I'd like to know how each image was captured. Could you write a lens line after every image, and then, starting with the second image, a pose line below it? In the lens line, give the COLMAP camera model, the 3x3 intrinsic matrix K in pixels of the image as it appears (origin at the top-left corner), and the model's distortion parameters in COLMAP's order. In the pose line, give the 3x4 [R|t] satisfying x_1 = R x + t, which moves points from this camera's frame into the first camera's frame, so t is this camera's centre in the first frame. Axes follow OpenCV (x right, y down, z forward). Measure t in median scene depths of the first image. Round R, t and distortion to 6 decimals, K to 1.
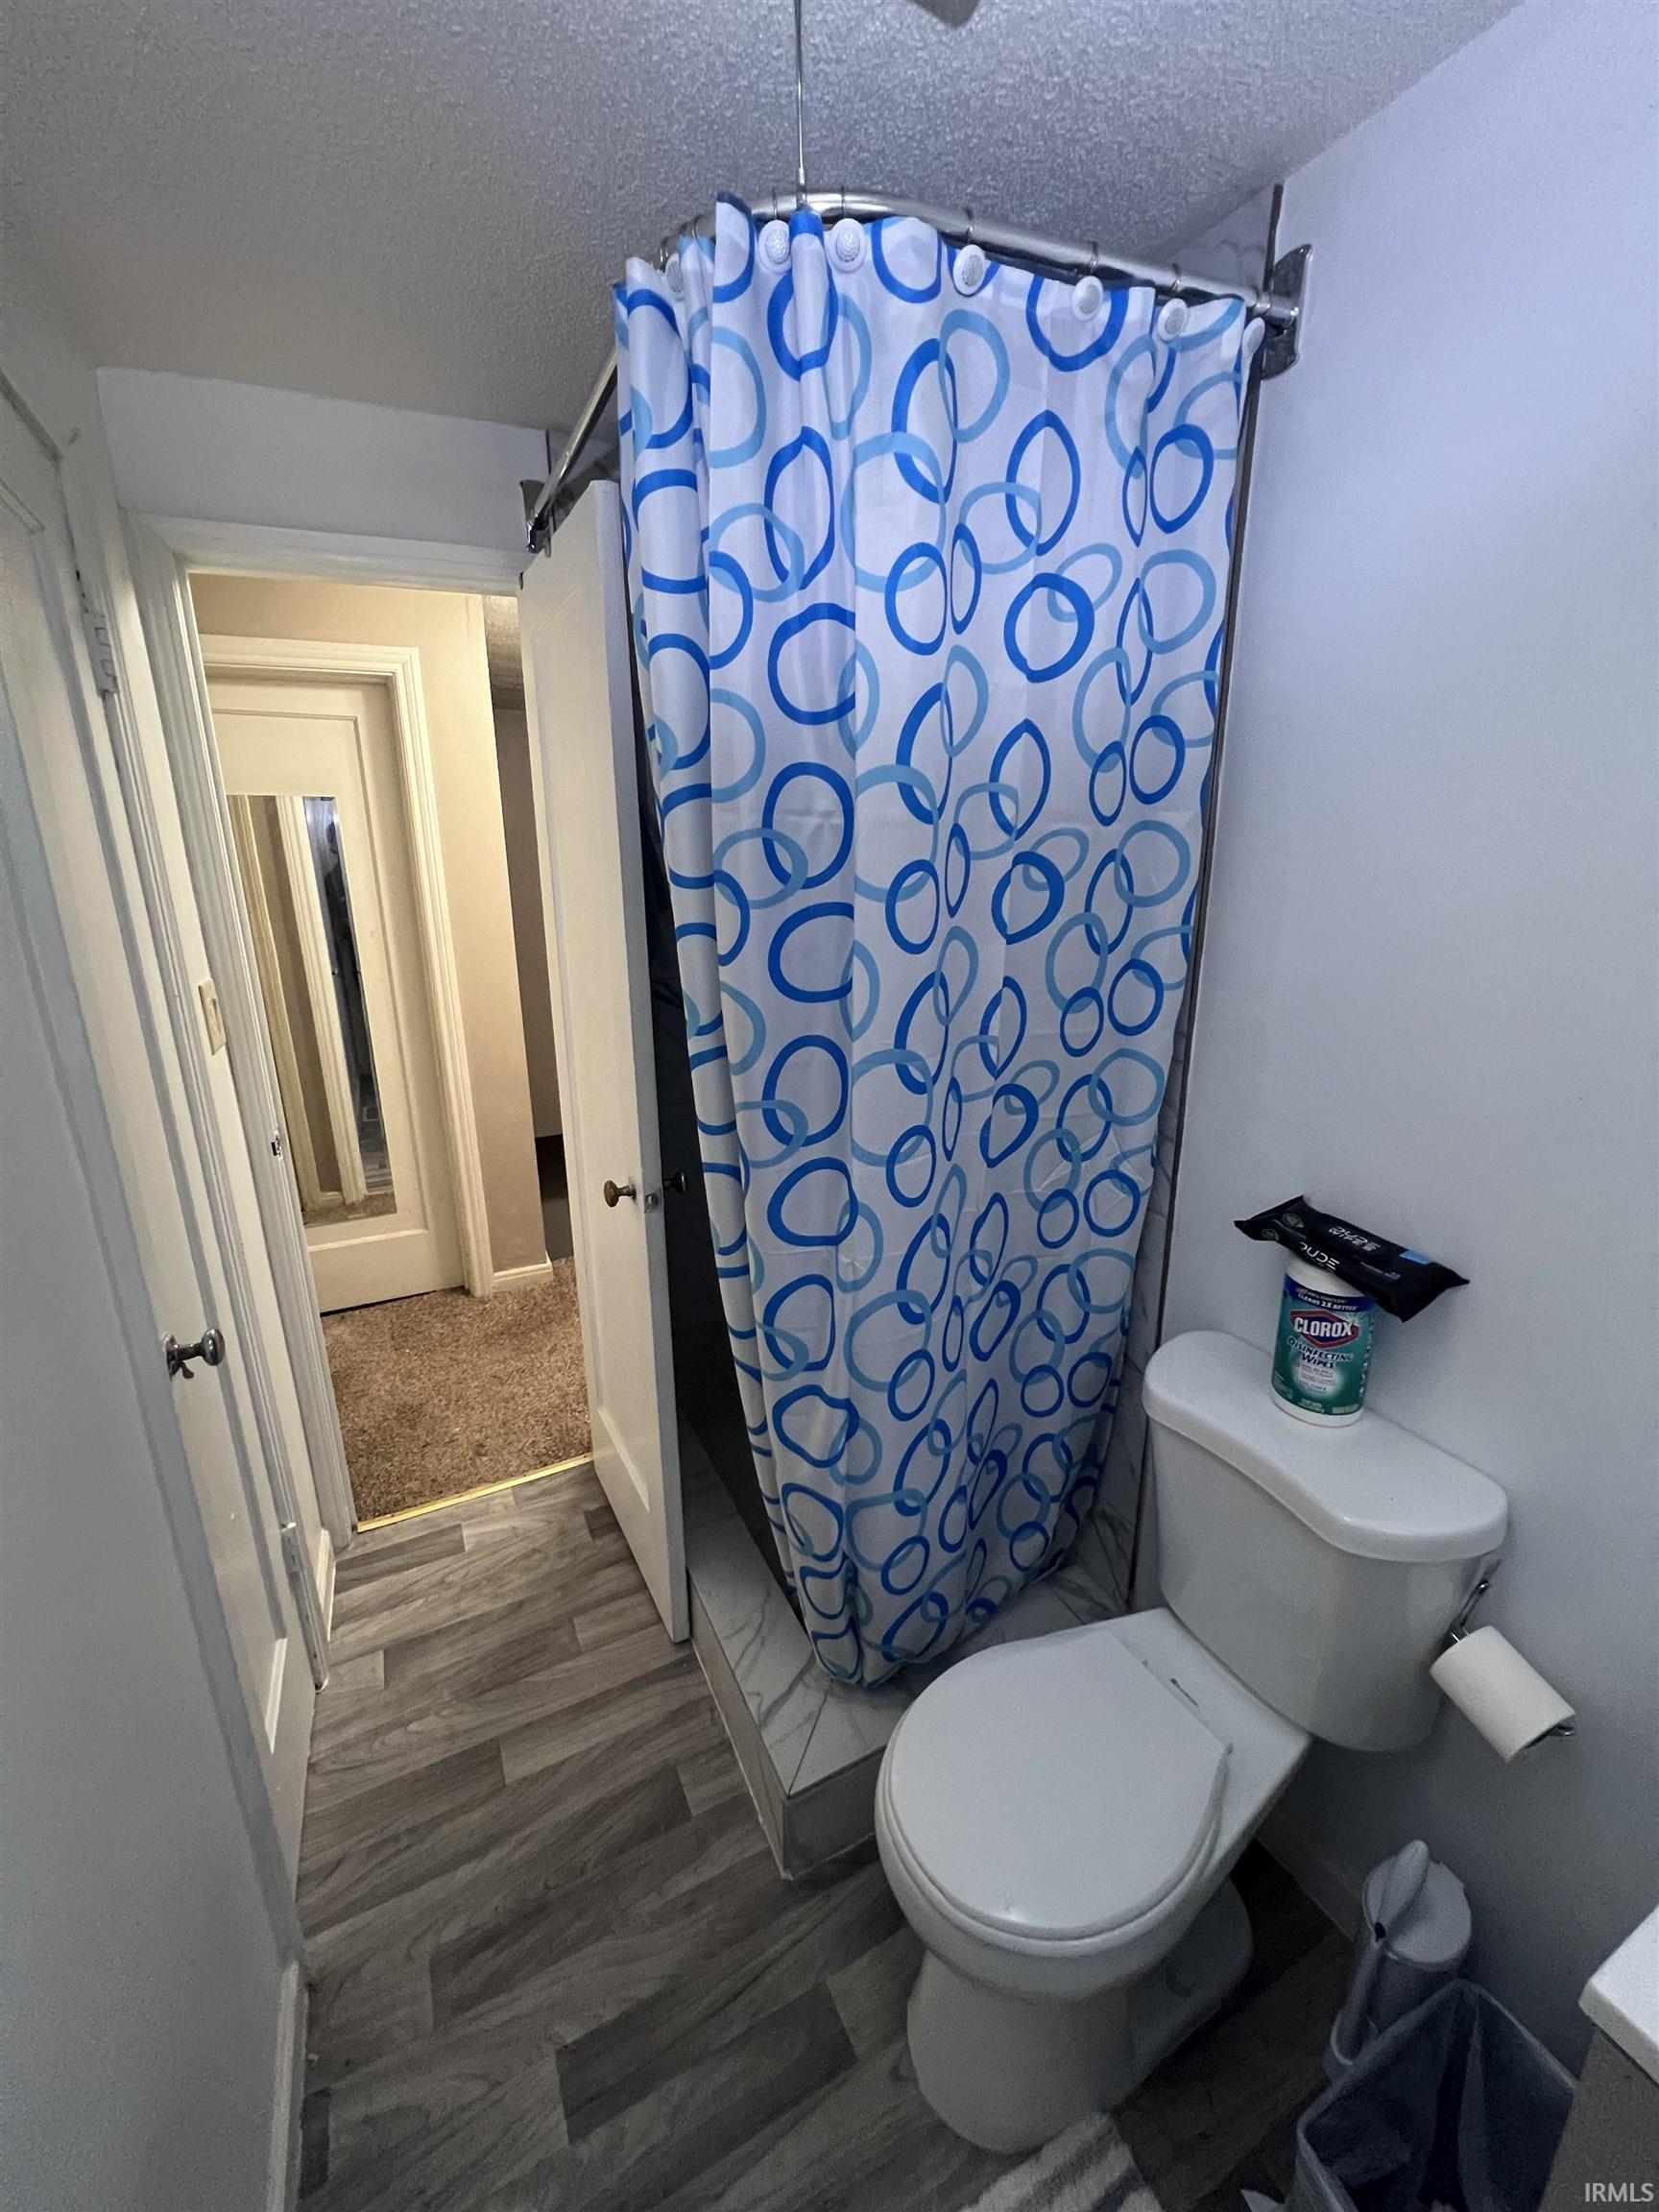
lens RADIAL K [[894.9, 0, 830.0], [0, 894.9, 1100.5], [0, 0, 1]] dist [0.001080, 0.000065]
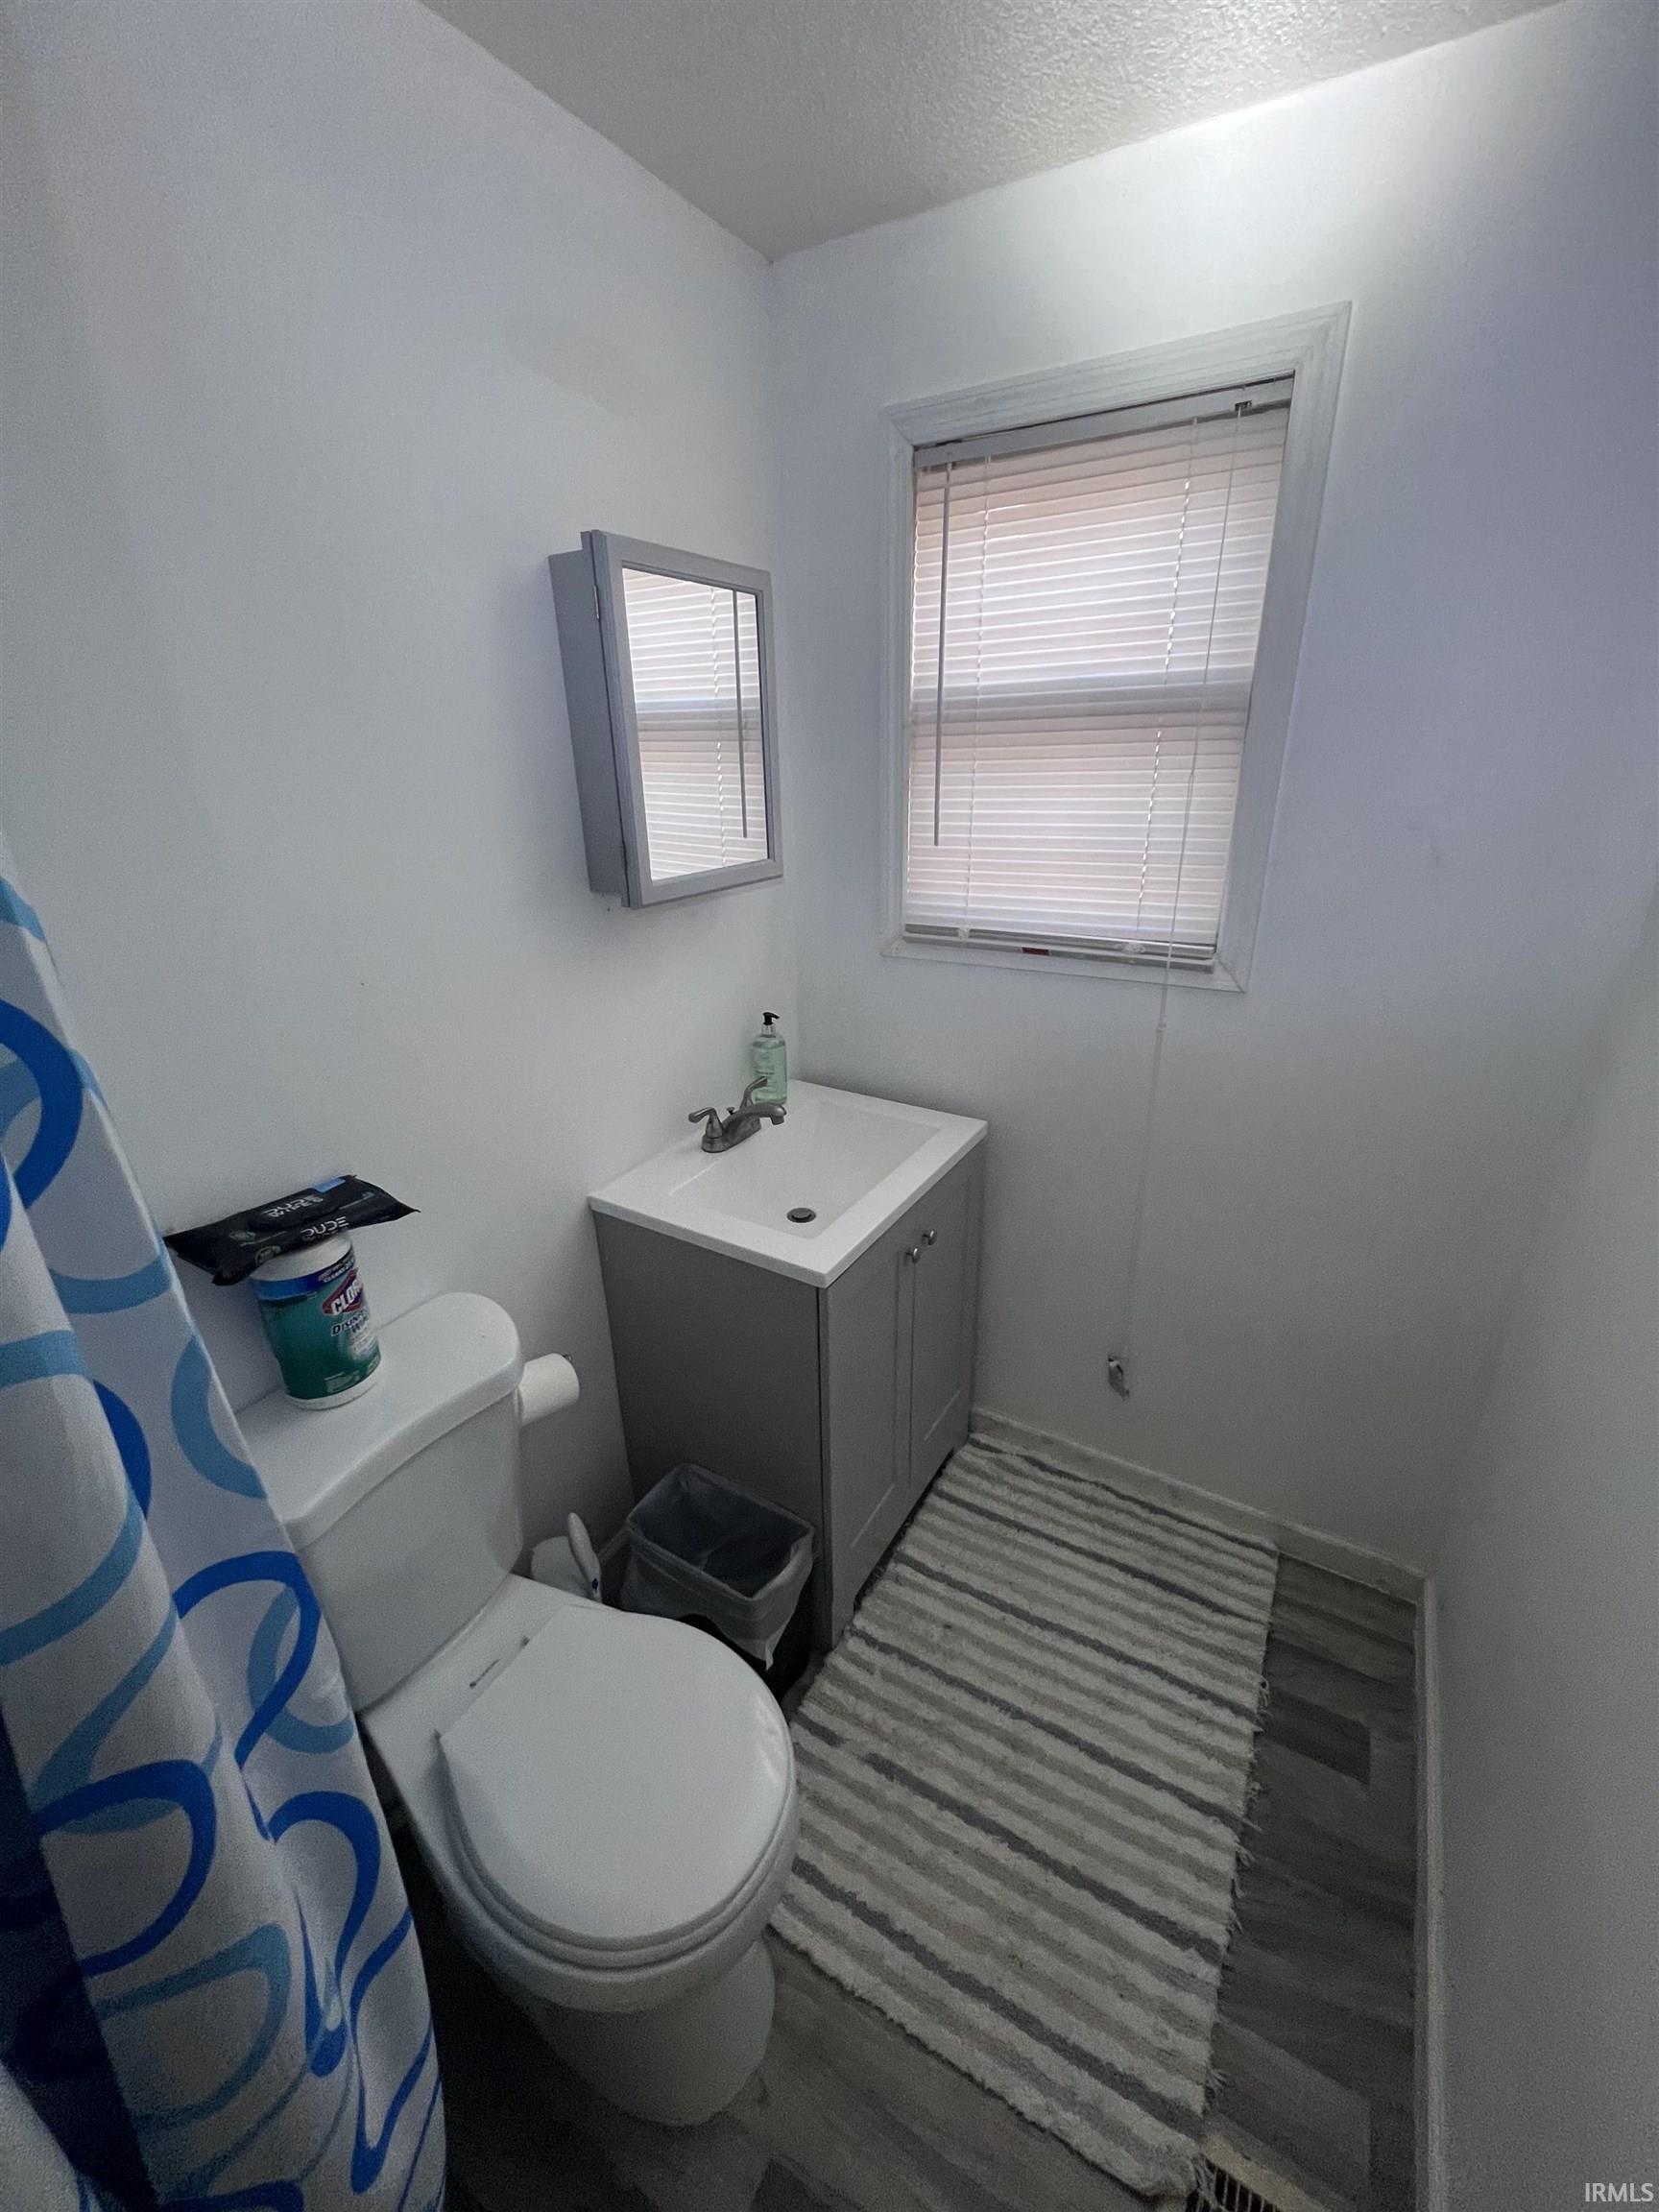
lens RADIAL K [[894.9, 0, 828.8], [0, 894.9, 1103.7], [0, 0, 1]] dist [0.001080, 0.000065]
pose [[-0.549466, -0.291834, 0.782892, -0.416519], [0.252582, 0.835155, 0.488588, -0.247420], [-0.796423, 0.466207, -0.385178, 0.856671]]
